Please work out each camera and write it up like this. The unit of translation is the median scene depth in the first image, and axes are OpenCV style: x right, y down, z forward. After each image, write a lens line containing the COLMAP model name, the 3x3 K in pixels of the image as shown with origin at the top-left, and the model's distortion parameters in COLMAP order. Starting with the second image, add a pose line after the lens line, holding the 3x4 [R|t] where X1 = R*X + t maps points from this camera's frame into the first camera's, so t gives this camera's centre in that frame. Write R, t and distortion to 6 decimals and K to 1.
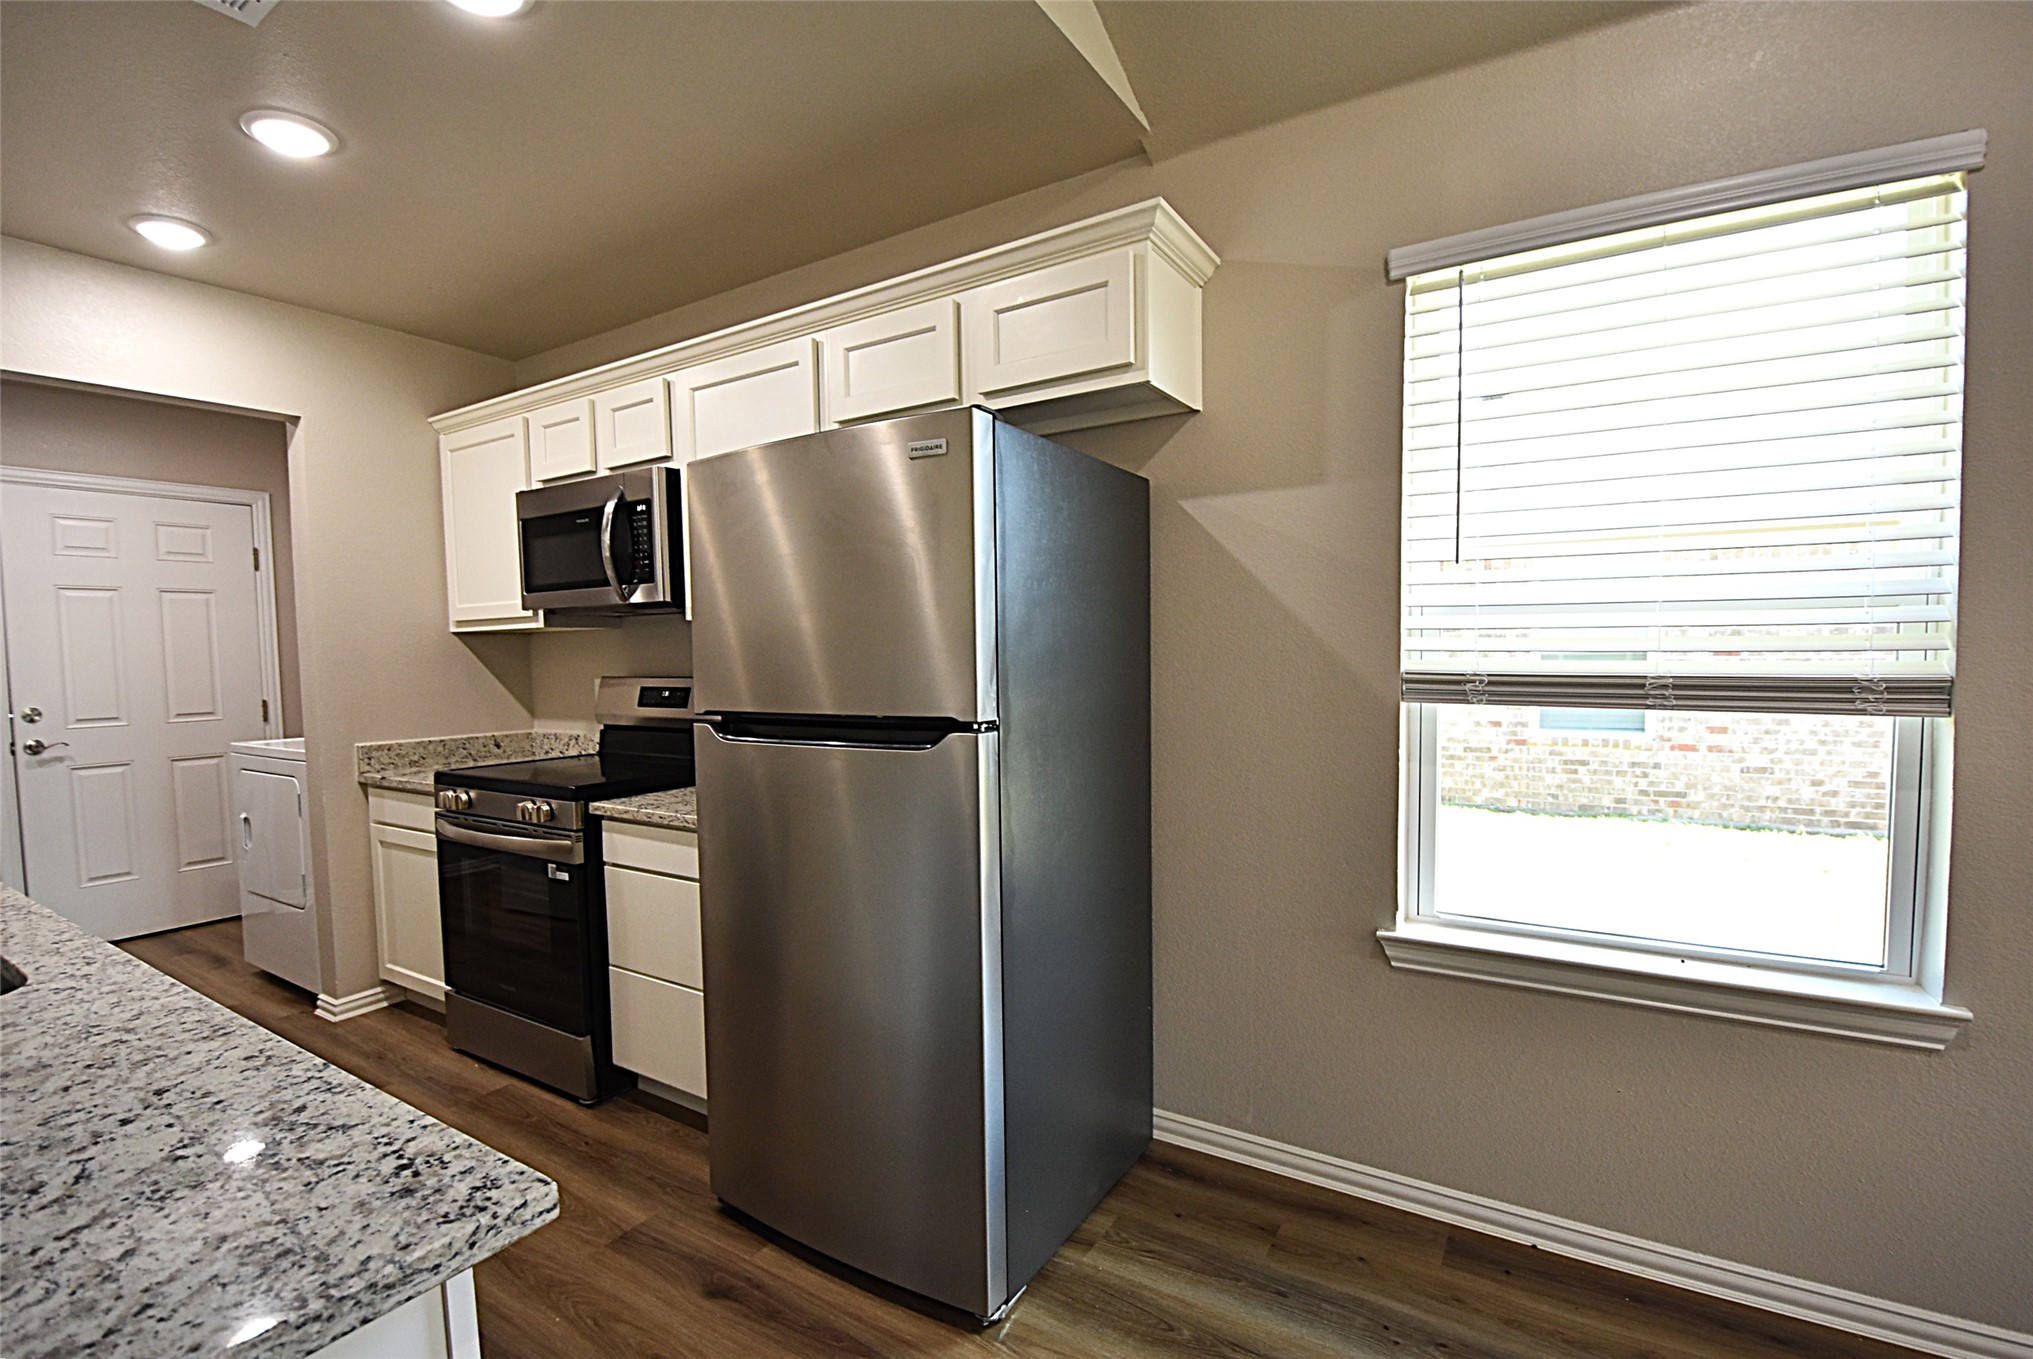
lens RADIAL K [[919.7, 0, 1009.6], [0, 919.7, 671.0], [0, 0, 1]] dist [-0.021053, -0.001230]
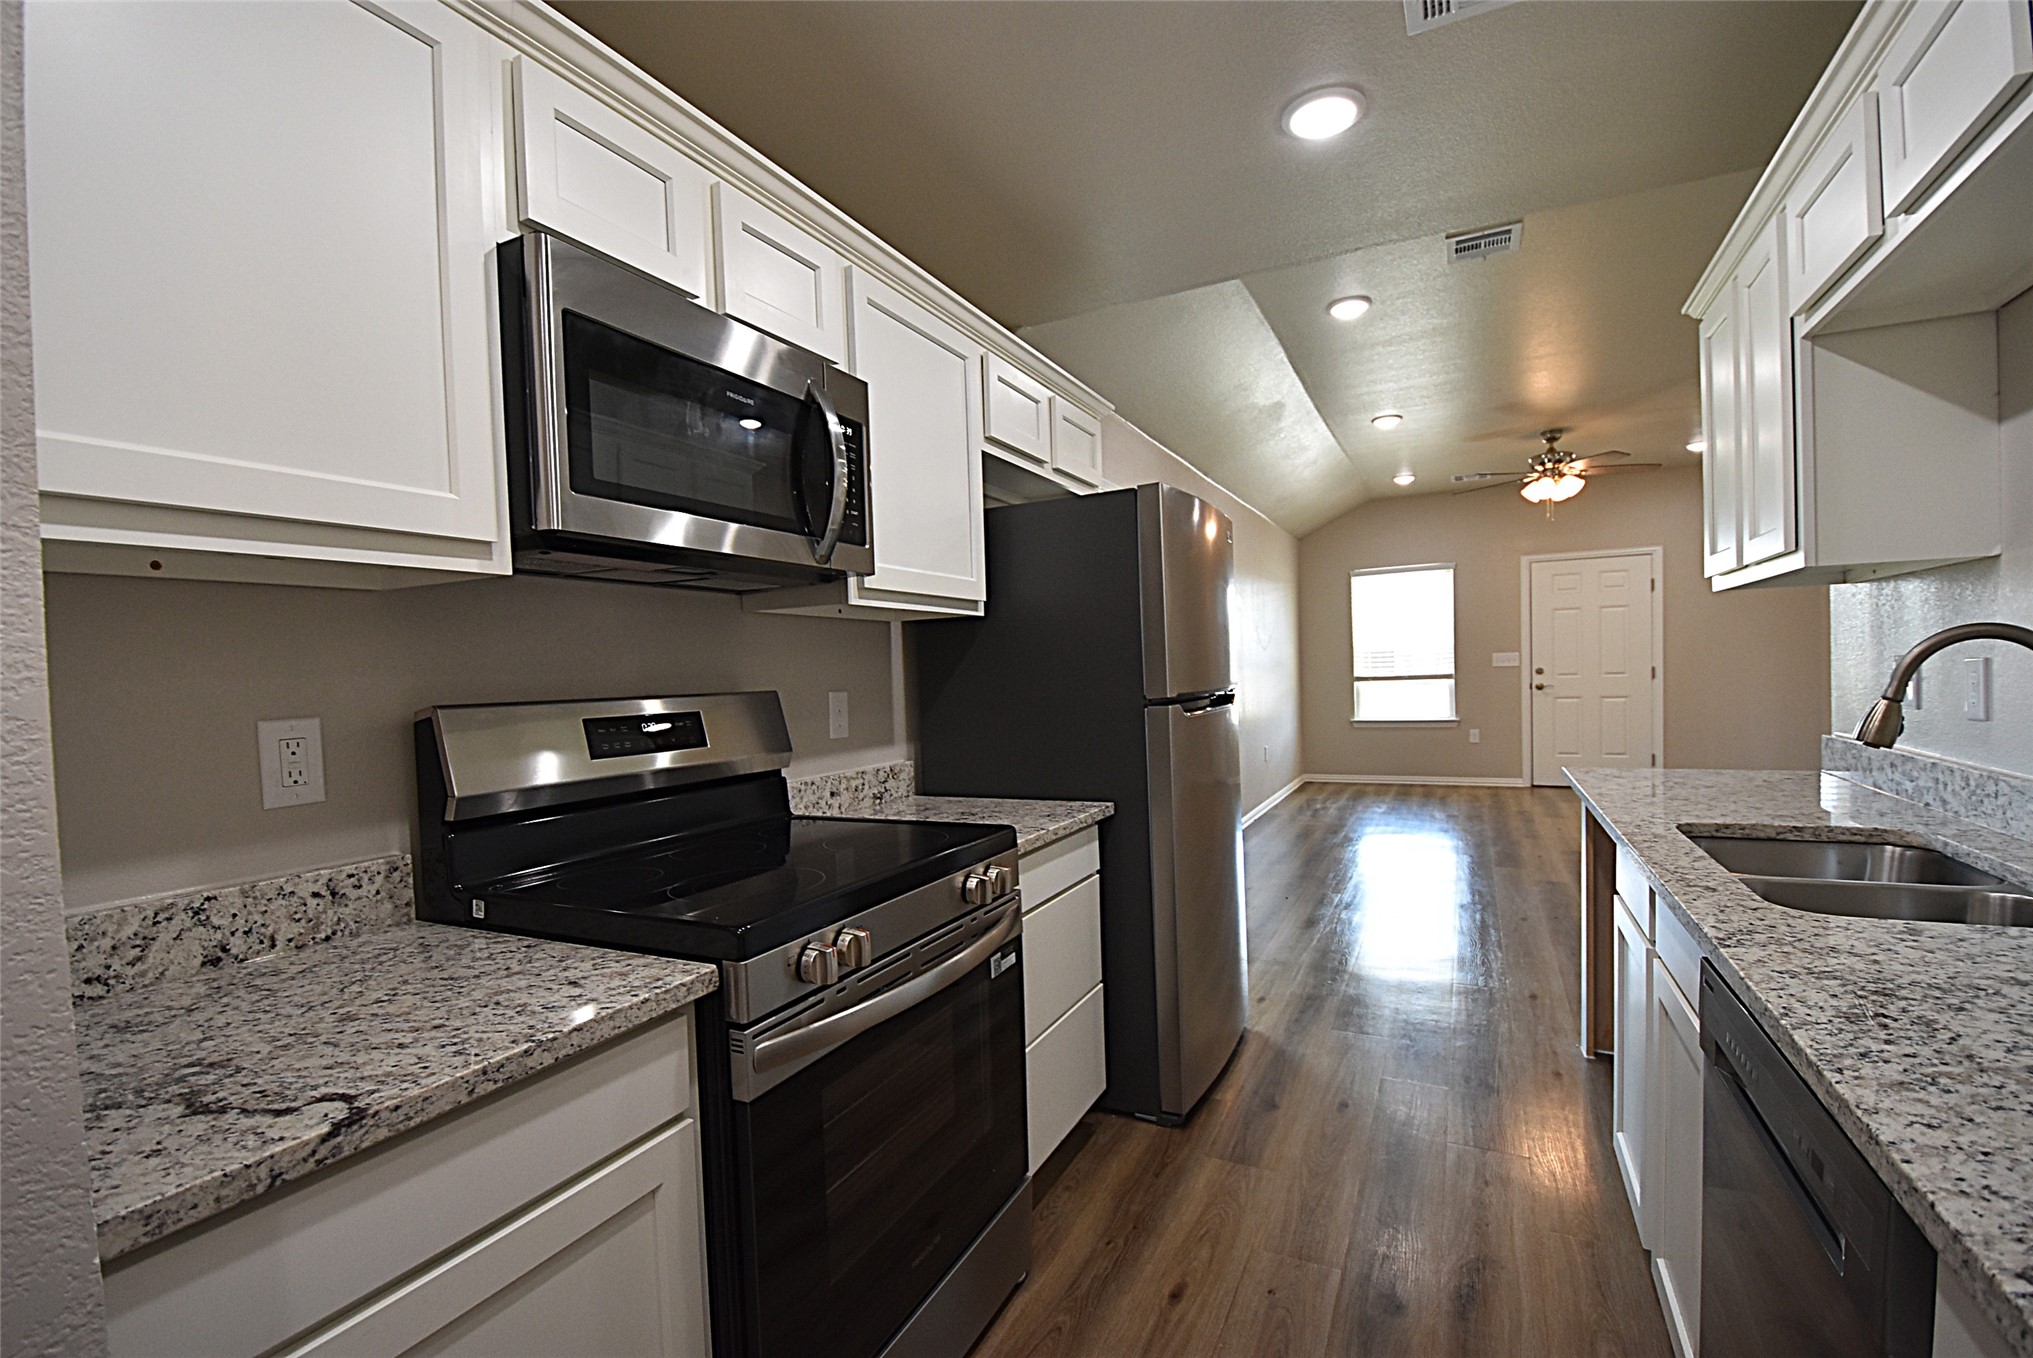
lens RADIAL K [[919.7, 0, 1018.3], [0, 919.7, 688.1], [0, 0, 1]] dist [-0.021053, -0.001230]
pose [[-0.114520, 0.009901, 0.993372, -0.613584], [0.065981, 0.997818, -0.002339, 0.011462], [-0.991227, 0.065275, -0.114923, 0.553066]]
